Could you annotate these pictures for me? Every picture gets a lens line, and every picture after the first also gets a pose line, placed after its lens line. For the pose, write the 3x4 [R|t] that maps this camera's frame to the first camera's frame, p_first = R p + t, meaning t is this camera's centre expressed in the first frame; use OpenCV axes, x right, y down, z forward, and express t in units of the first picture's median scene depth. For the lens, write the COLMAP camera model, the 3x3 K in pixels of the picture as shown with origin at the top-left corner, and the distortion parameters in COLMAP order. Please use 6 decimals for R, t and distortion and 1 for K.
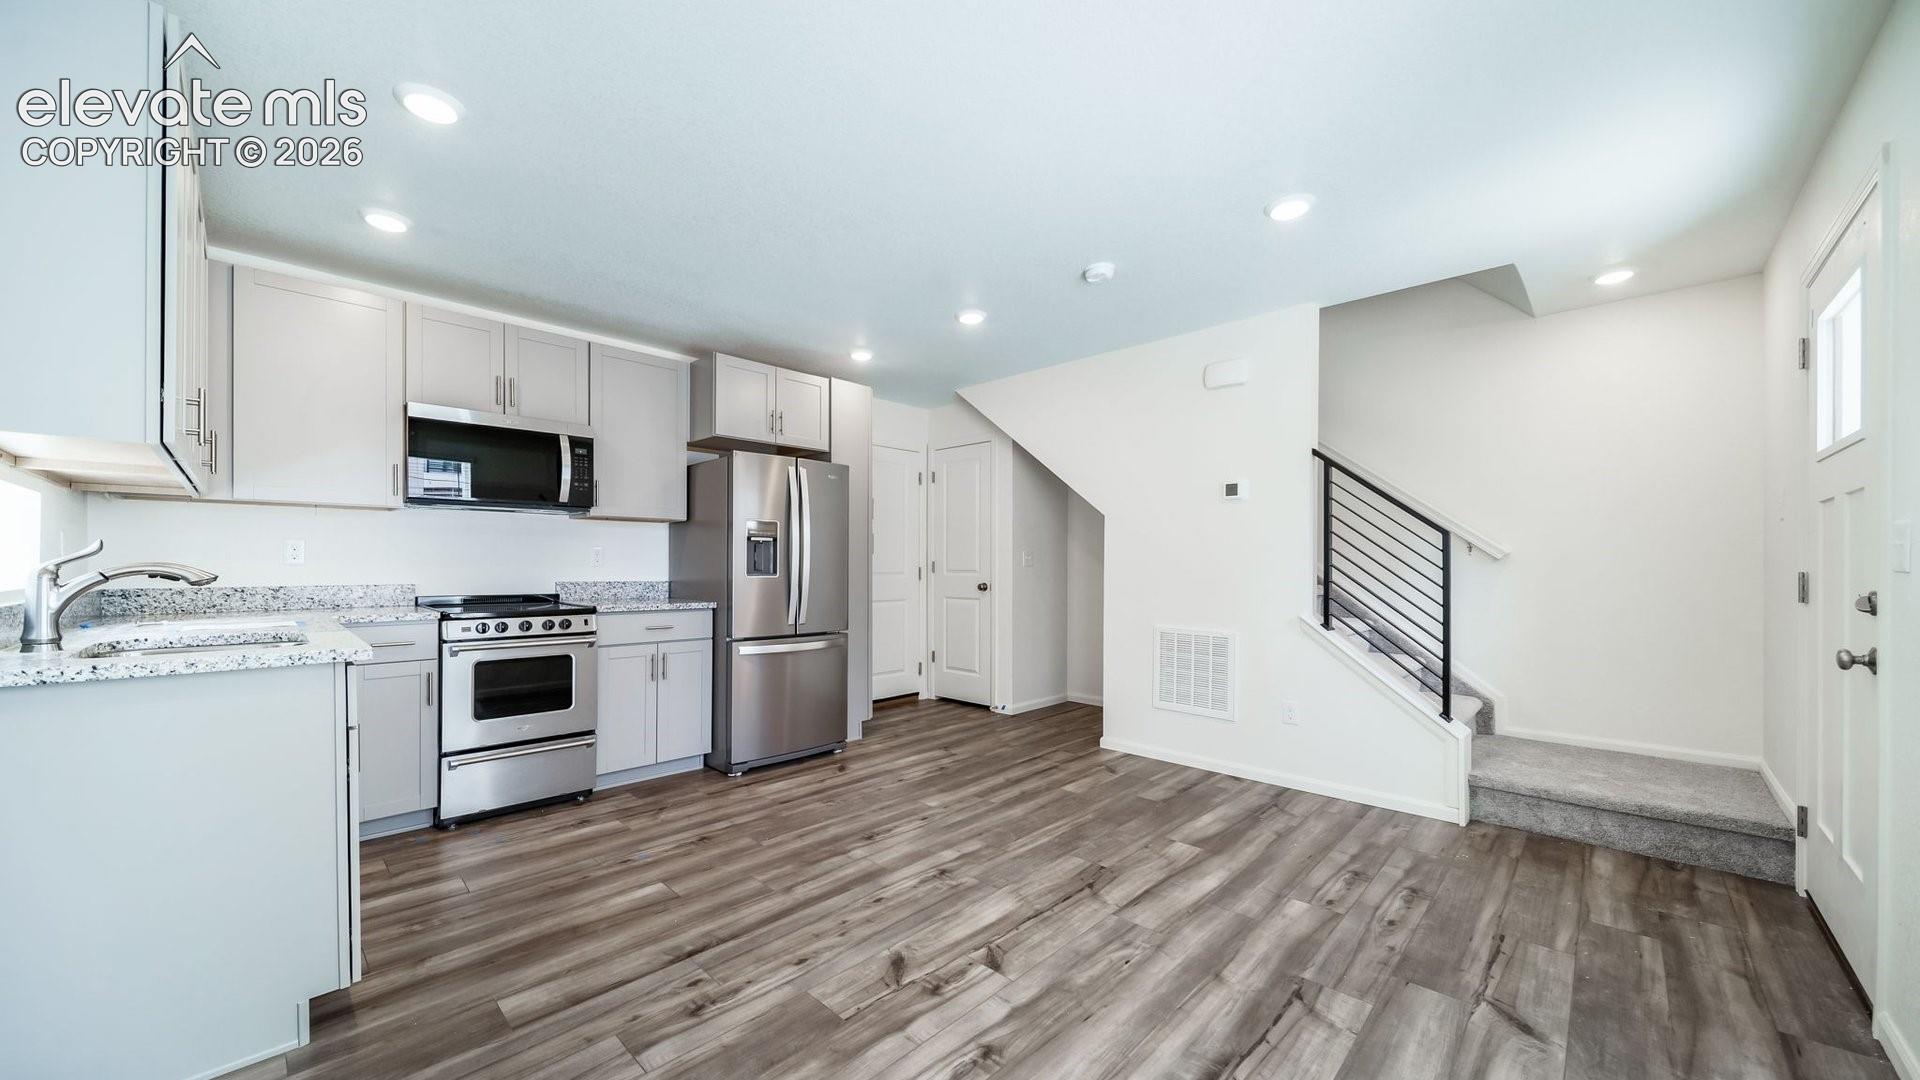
lens RADIAL K [[681.7, 0, 940.3], [0, 681.7, 573.1], [0, 0, 1]] dist [-0.001475, -0.001745]
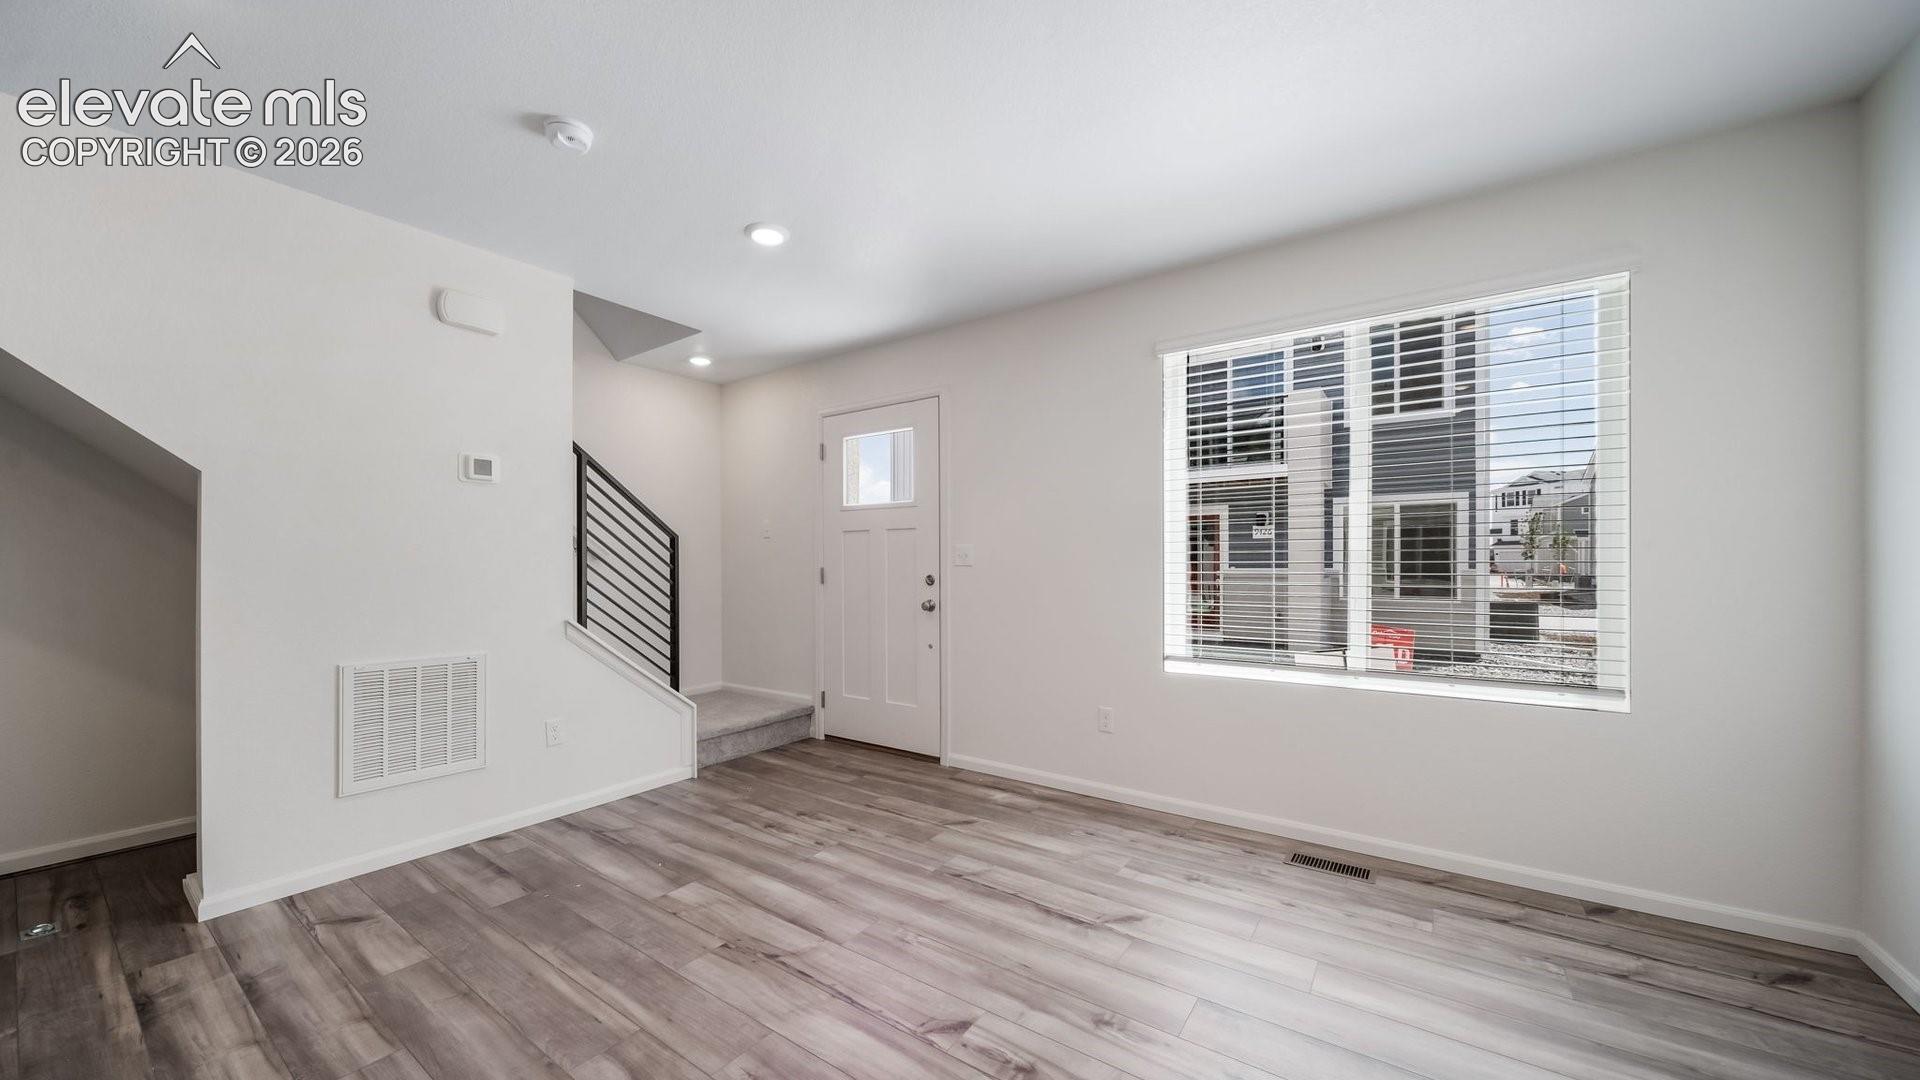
lens RADIAL K [[681.7, 0, 930.6], [0, 681.7, 561.1], [0, 0, 1]] dist [-0.001475, -0.001745]
pose [[-0.145574, 0.002486, 0.989344, -0.534234], [0.017217, 0.999852, 0.000021, -0.010233], [-0.989198, 0.017037, -0.145595, 0.800014]]
